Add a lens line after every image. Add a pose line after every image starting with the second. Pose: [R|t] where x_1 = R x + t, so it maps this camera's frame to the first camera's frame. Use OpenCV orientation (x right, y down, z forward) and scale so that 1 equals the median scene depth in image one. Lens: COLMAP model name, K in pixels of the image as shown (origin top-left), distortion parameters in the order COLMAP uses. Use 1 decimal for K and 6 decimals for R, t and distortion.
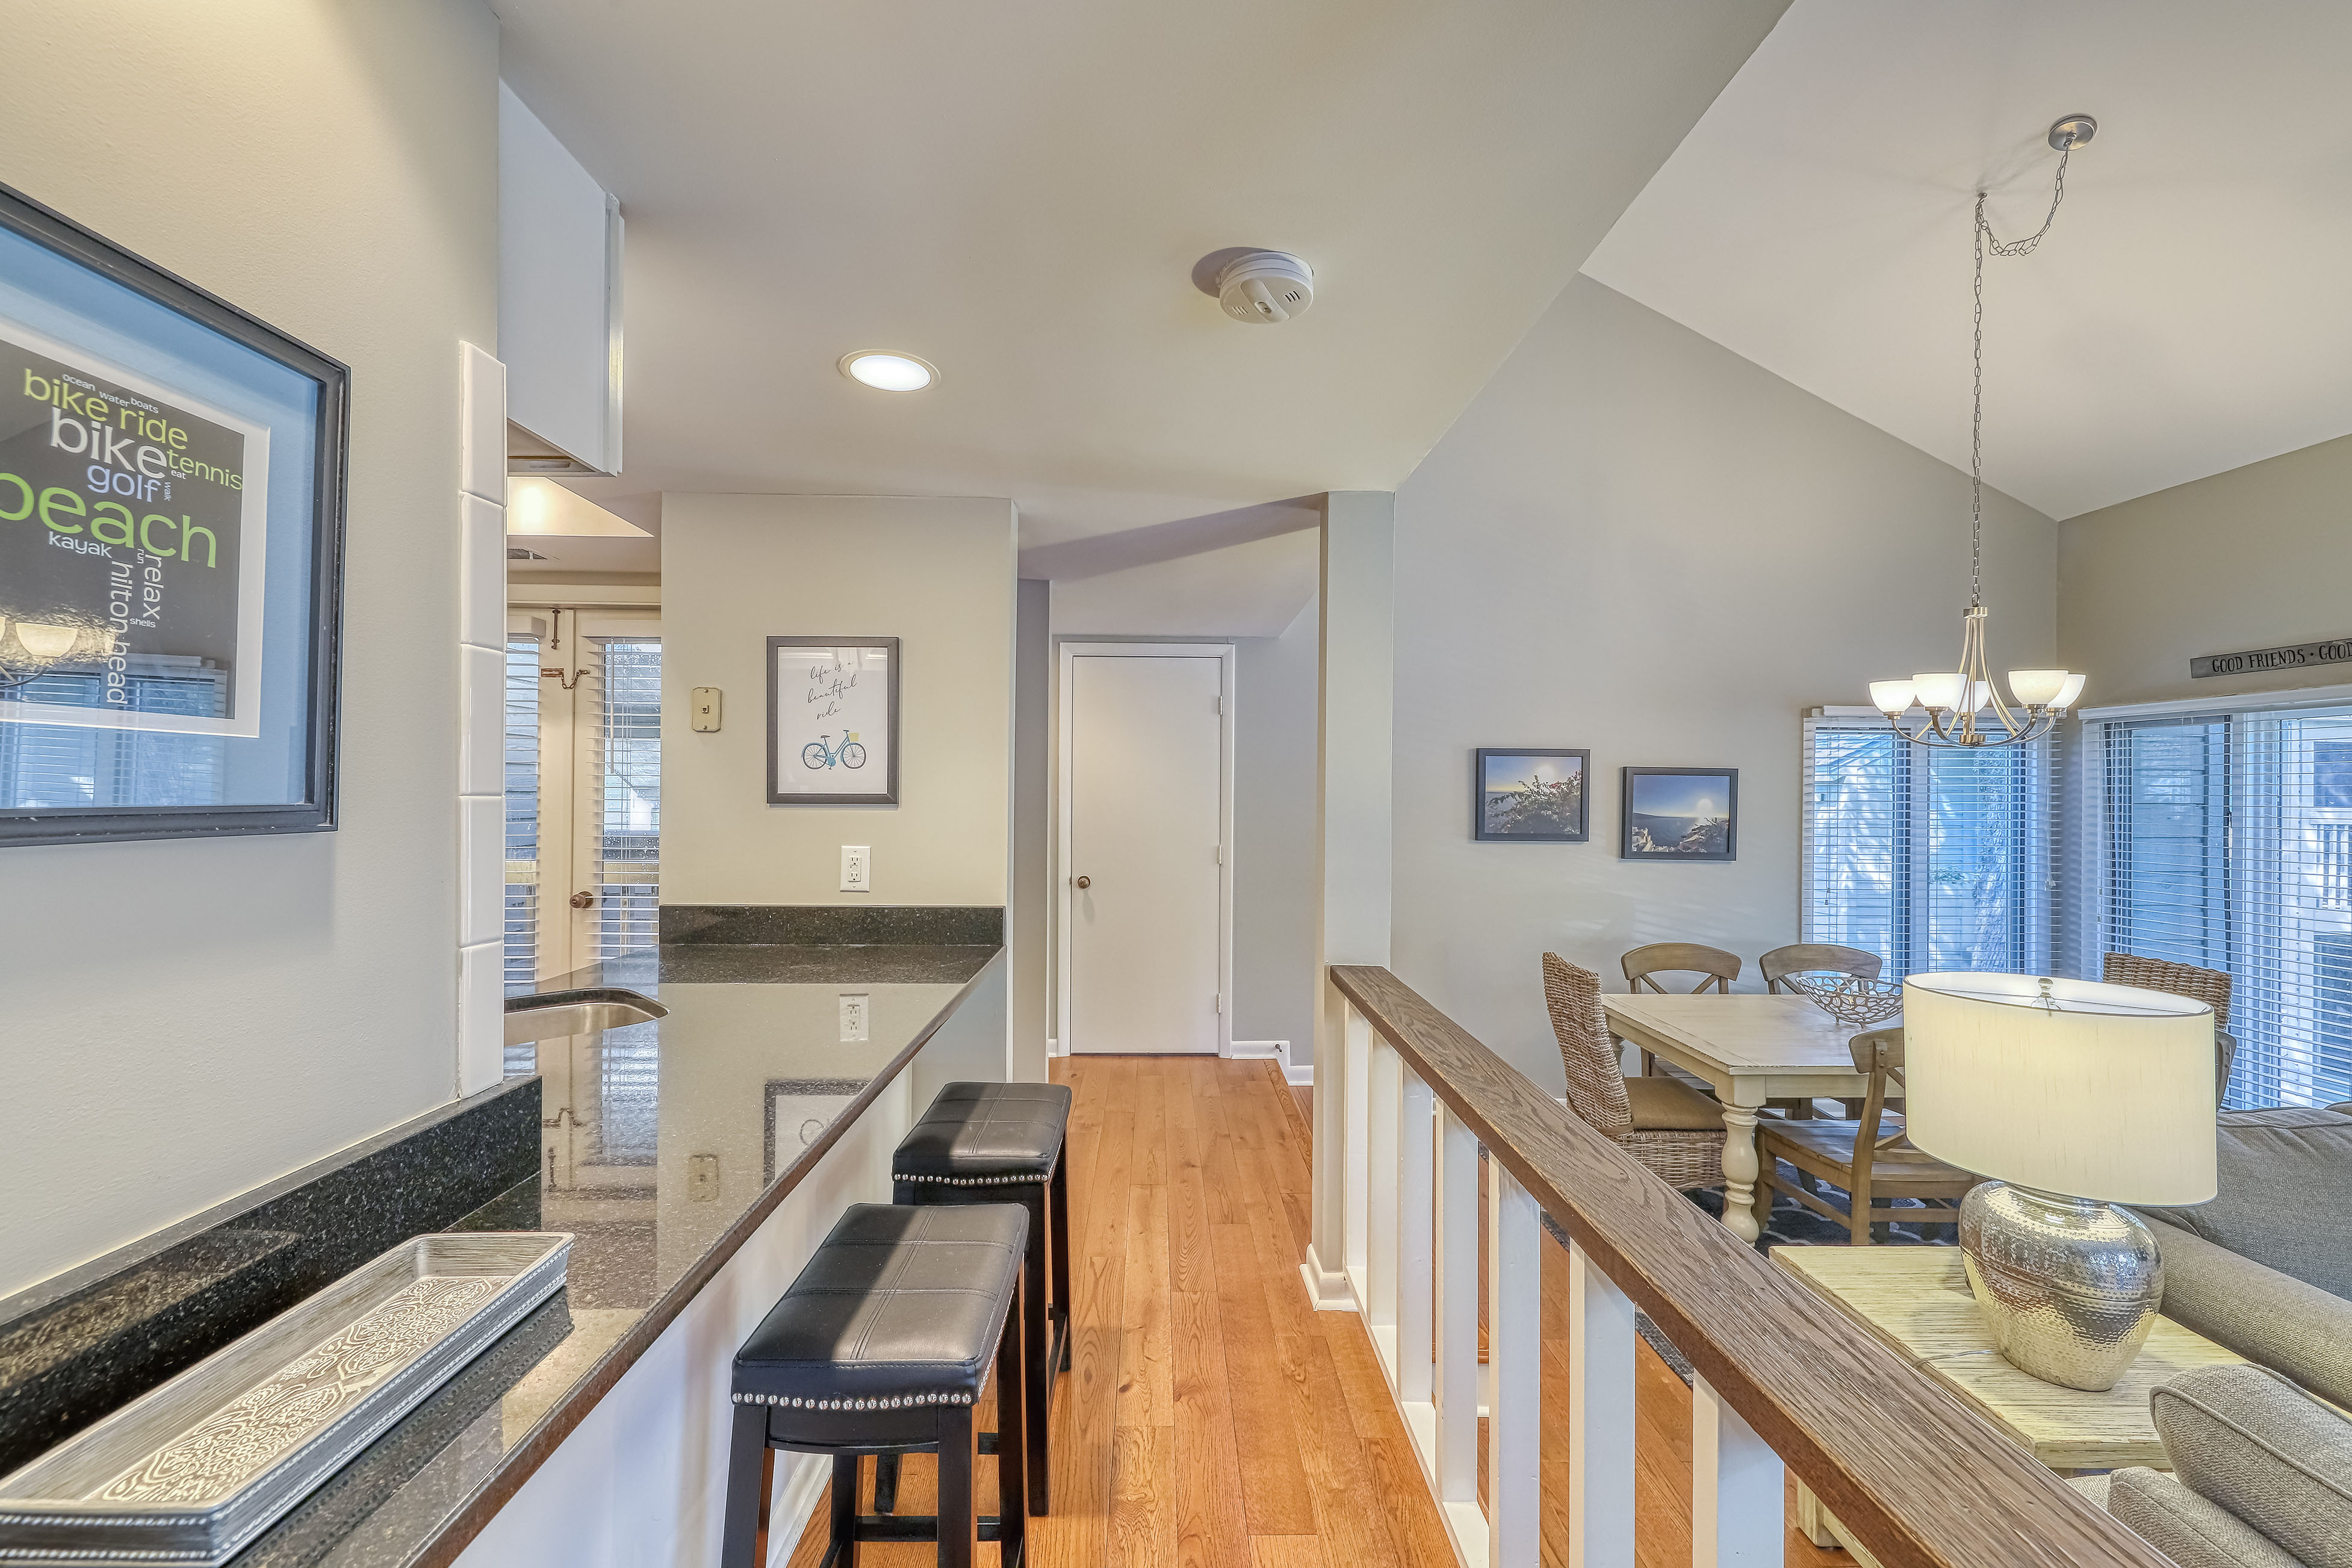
lens RADIAL K [[909.7, 0, 1151.7], [0, 909.7, 793.9], [0, 0, 1]] dist [0.000898, -0.006844]
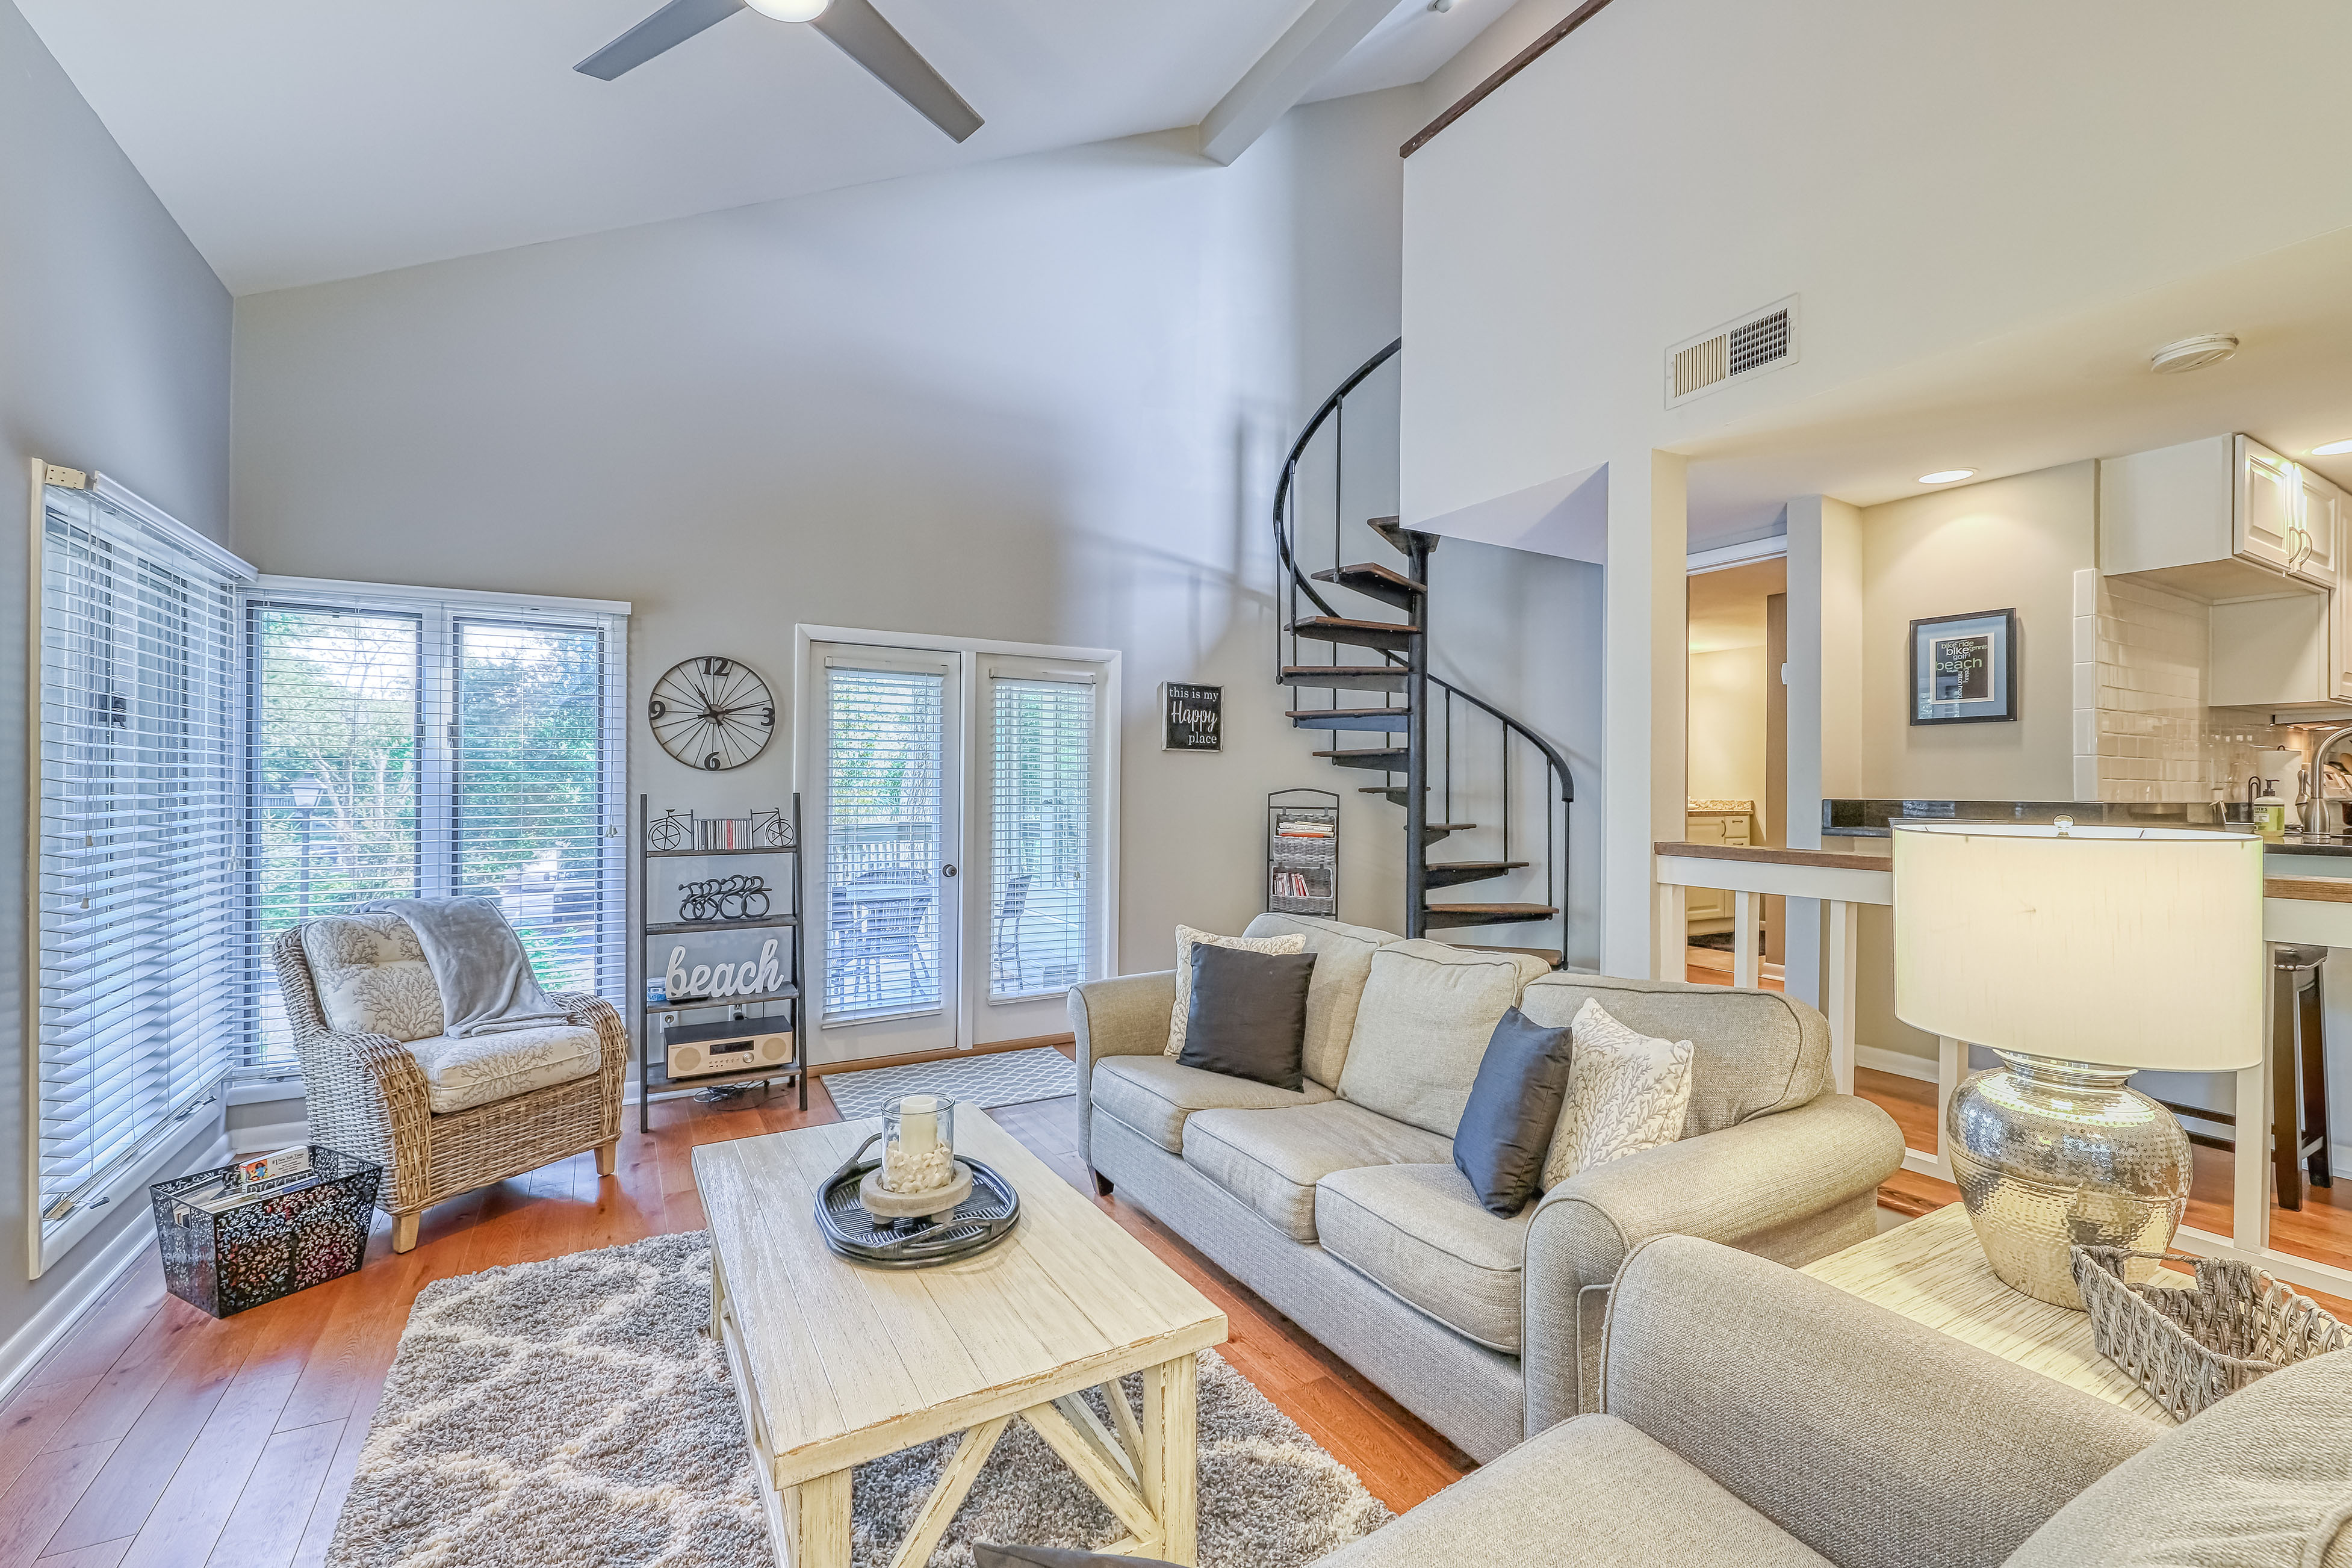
lens RADIAL K [[981.3, 0, 1176.0], [0, 981.3, 784.0], [0, 0, 1]] dist [0.009711, -0.000111]
pose [[-0.860526, -0.017086, -0.509119, 0.898715], [-0.015779, 0.999852, -0.006884, 0.080798], [0.509162, 0.002110, -0.860668, 0.565623]]
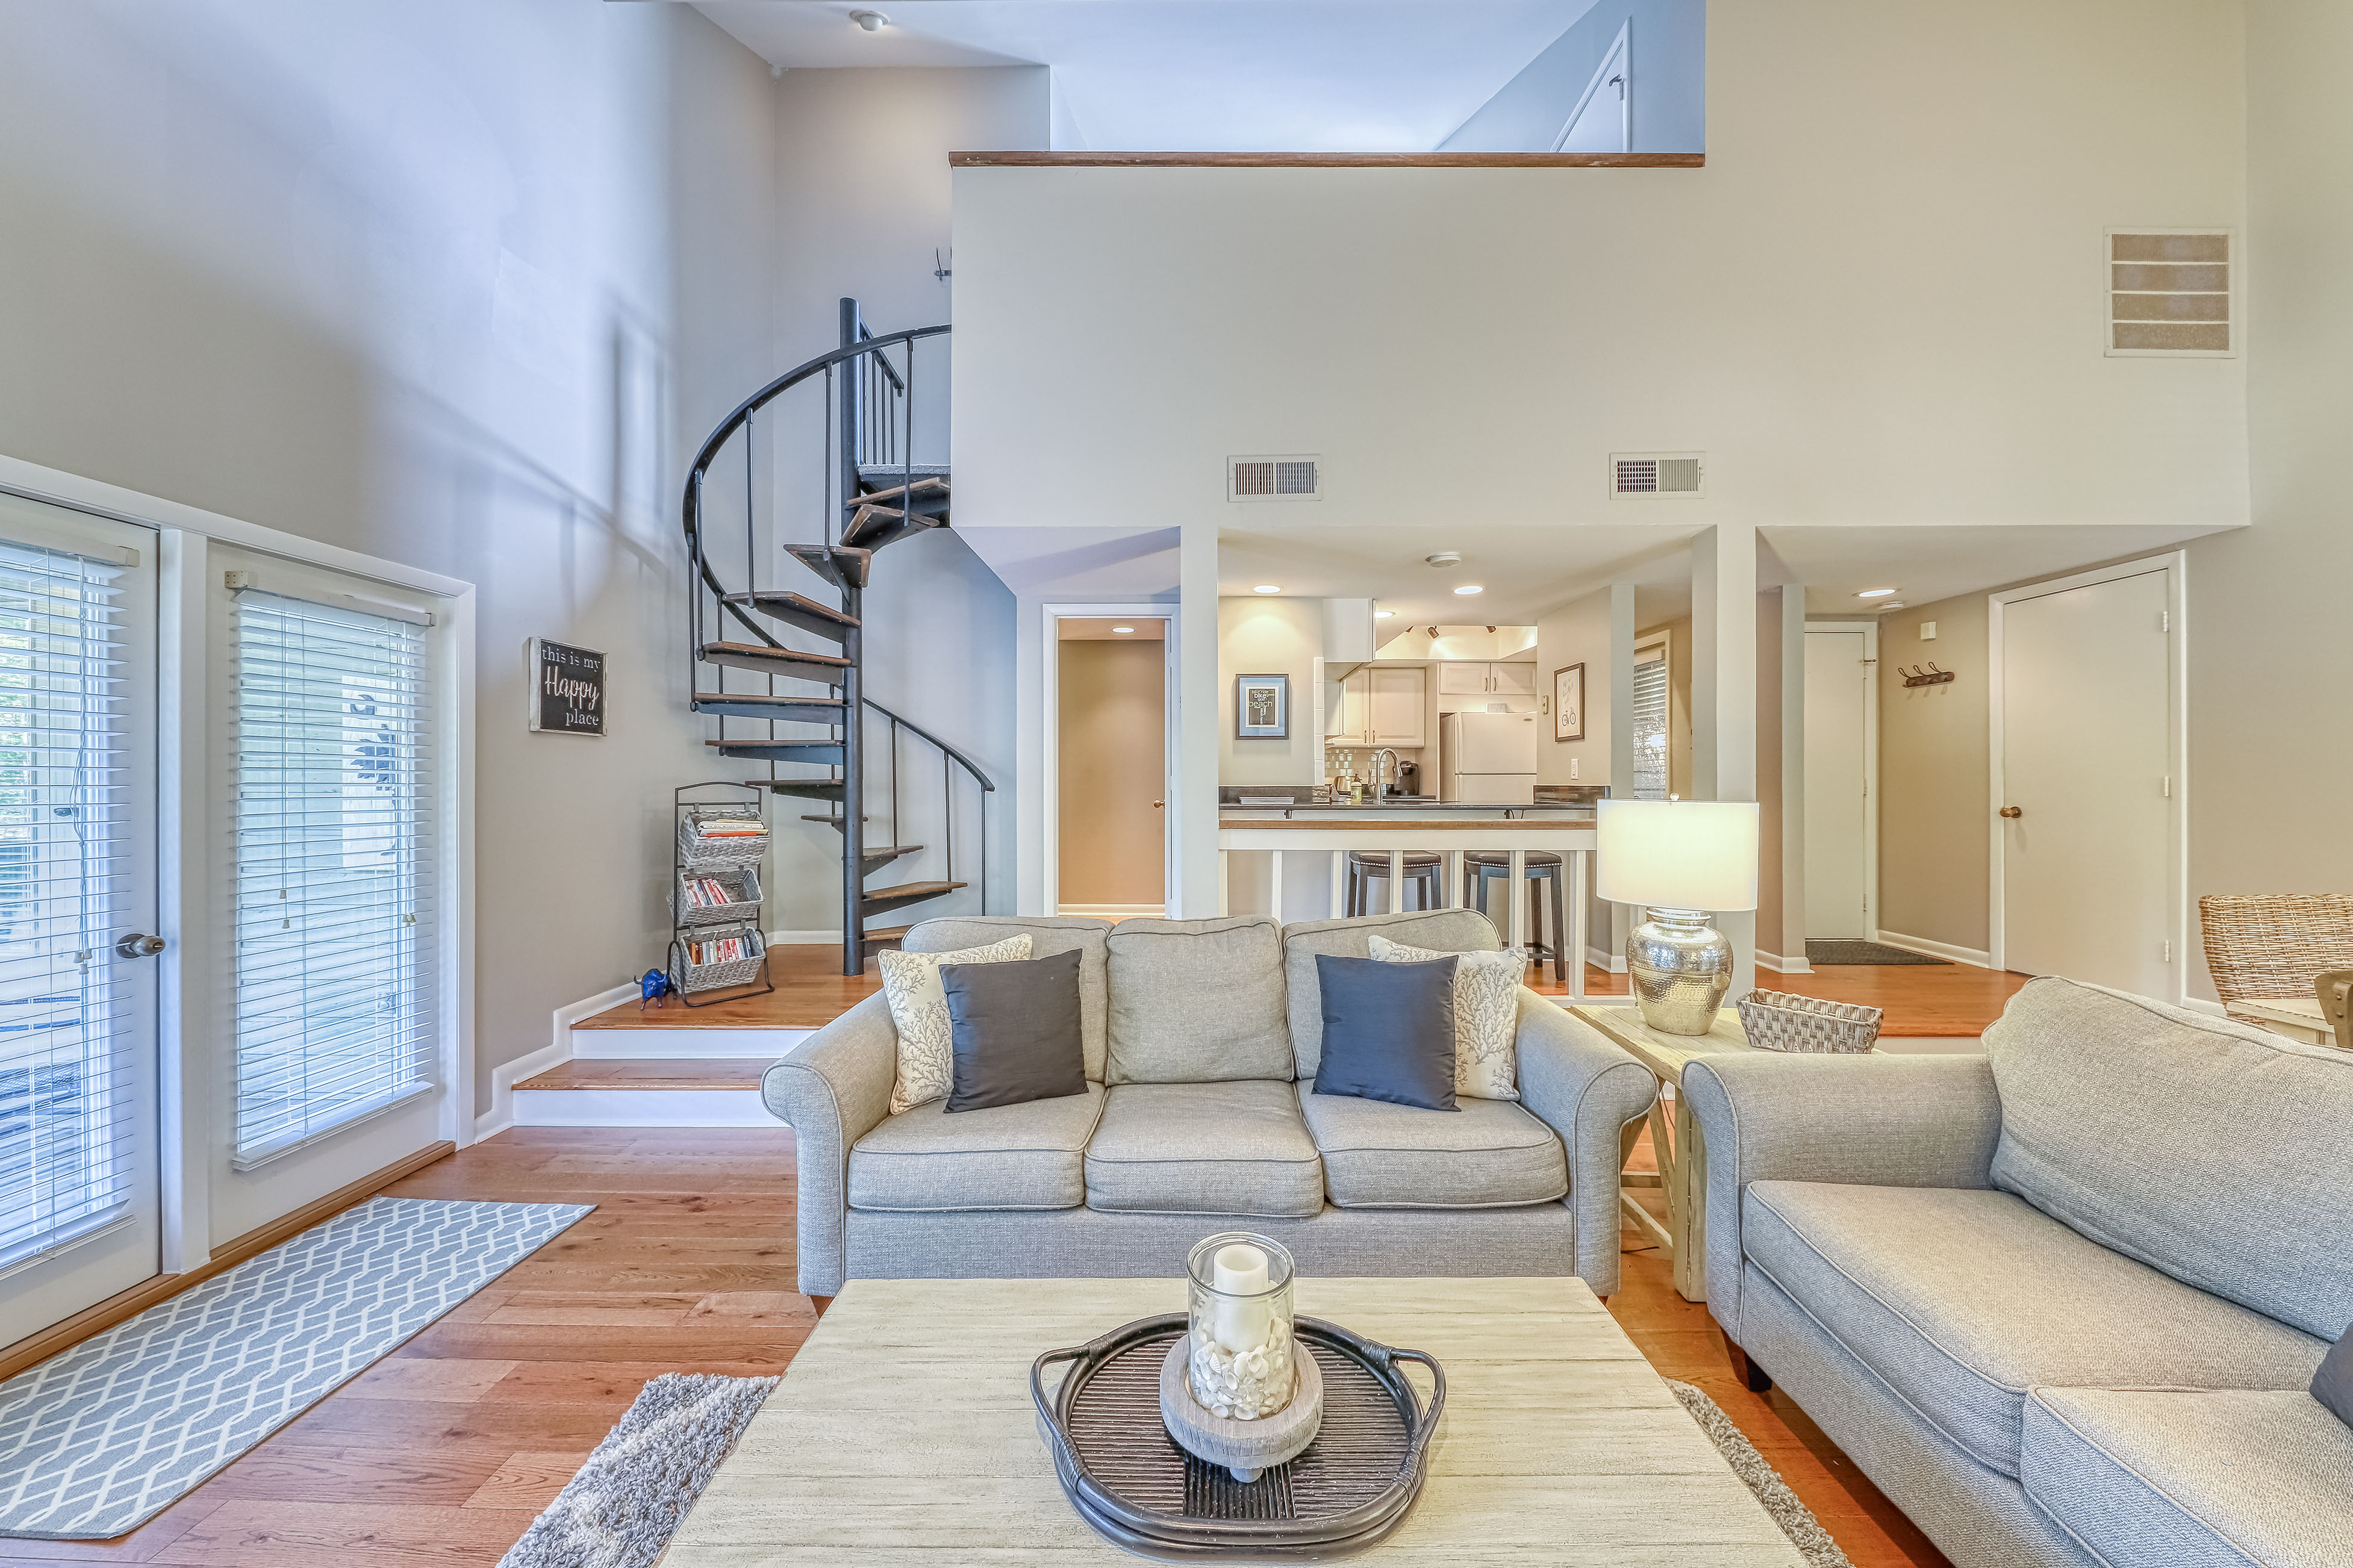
lens RADIAL K [[794.8, 0, 1176.5], [0, 794.8, 784.0], [0, 0, 1]] dist [0.007702, -0.005117]
pose [[-0.008137, -0.003876, -0.999959, 1.028984], [-0.002092, 0.999990, -0.003860, 0.080222], [0.999965, 0.002061, -0.008145, 0.034250]]
